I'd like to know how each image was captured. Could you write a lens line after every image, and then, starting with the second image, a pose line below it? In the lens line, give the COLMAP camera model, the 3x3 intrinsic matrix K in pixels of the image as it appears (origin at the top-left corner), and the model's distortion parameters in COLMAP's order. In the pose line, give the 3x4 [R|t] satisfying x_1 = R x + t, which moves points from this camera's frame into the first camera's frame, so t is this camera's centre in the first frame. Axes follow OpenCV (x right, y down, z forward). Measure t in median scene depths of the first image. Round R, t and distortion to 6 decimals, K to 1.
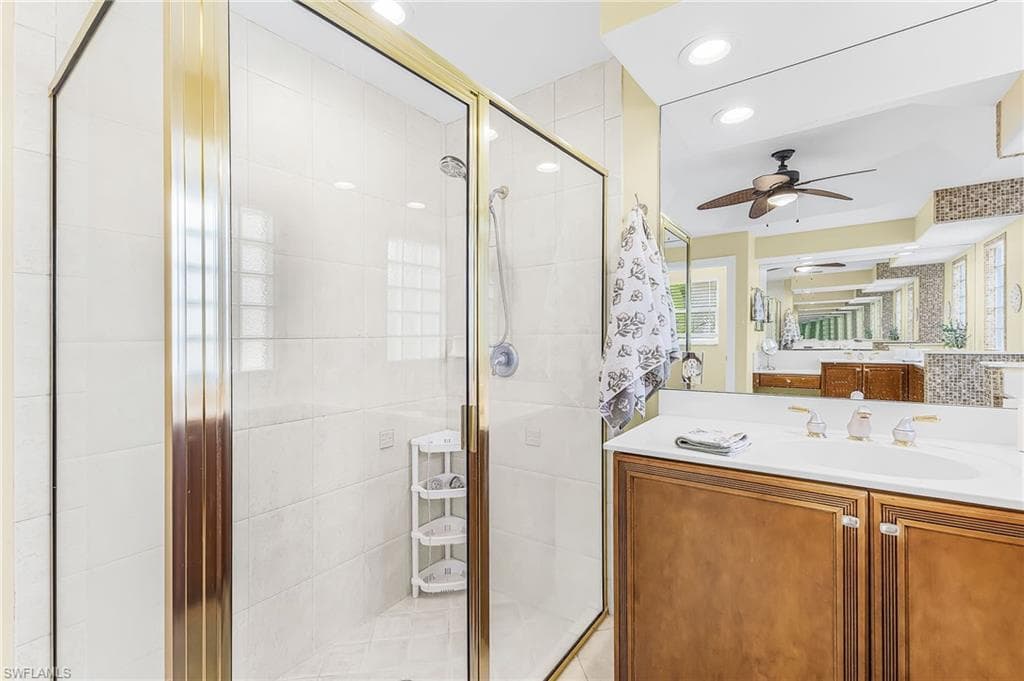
lens RADIAL K [[438.8, 0, 508.7], [0, 438.8, 328.7], [0, 0, 1]] dist [0.003063, -0.000183]
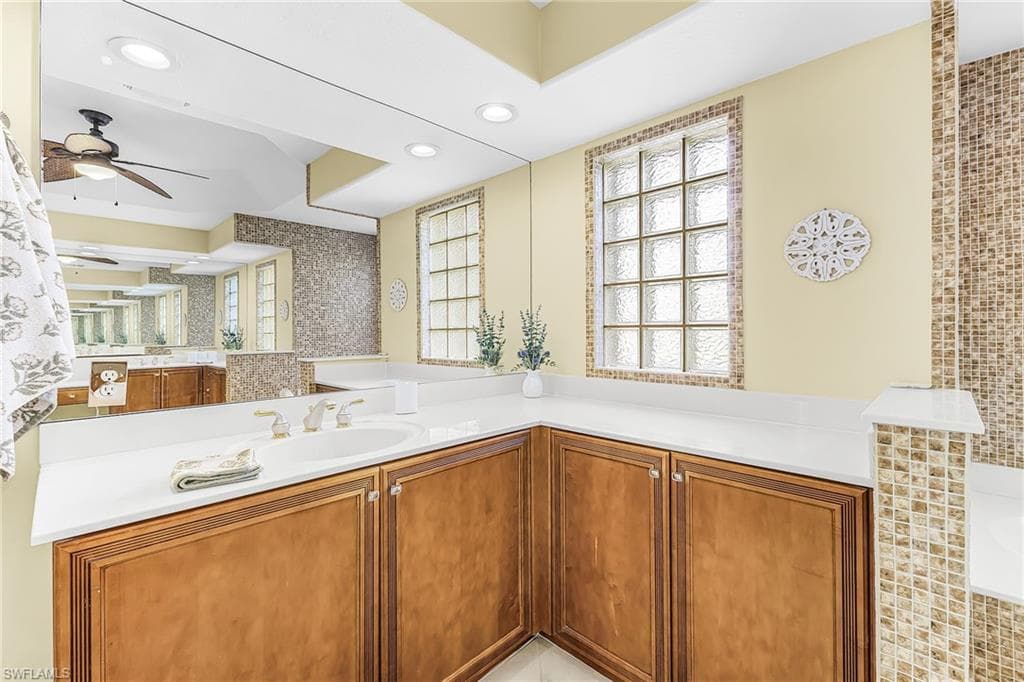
lens RADIAL K [[449.1, 0, 509.0], [0, 449.1, 332.2], [0, 0, 1]] dist [0.003332, 0.000271]
pose [[0.142166, 0.013152, 0.989755, -0.144546], [-0.009969, 0.999880, -0.011855, 0.007502], [-0.989793, -0.008181, 0.142280, 0.200646]]
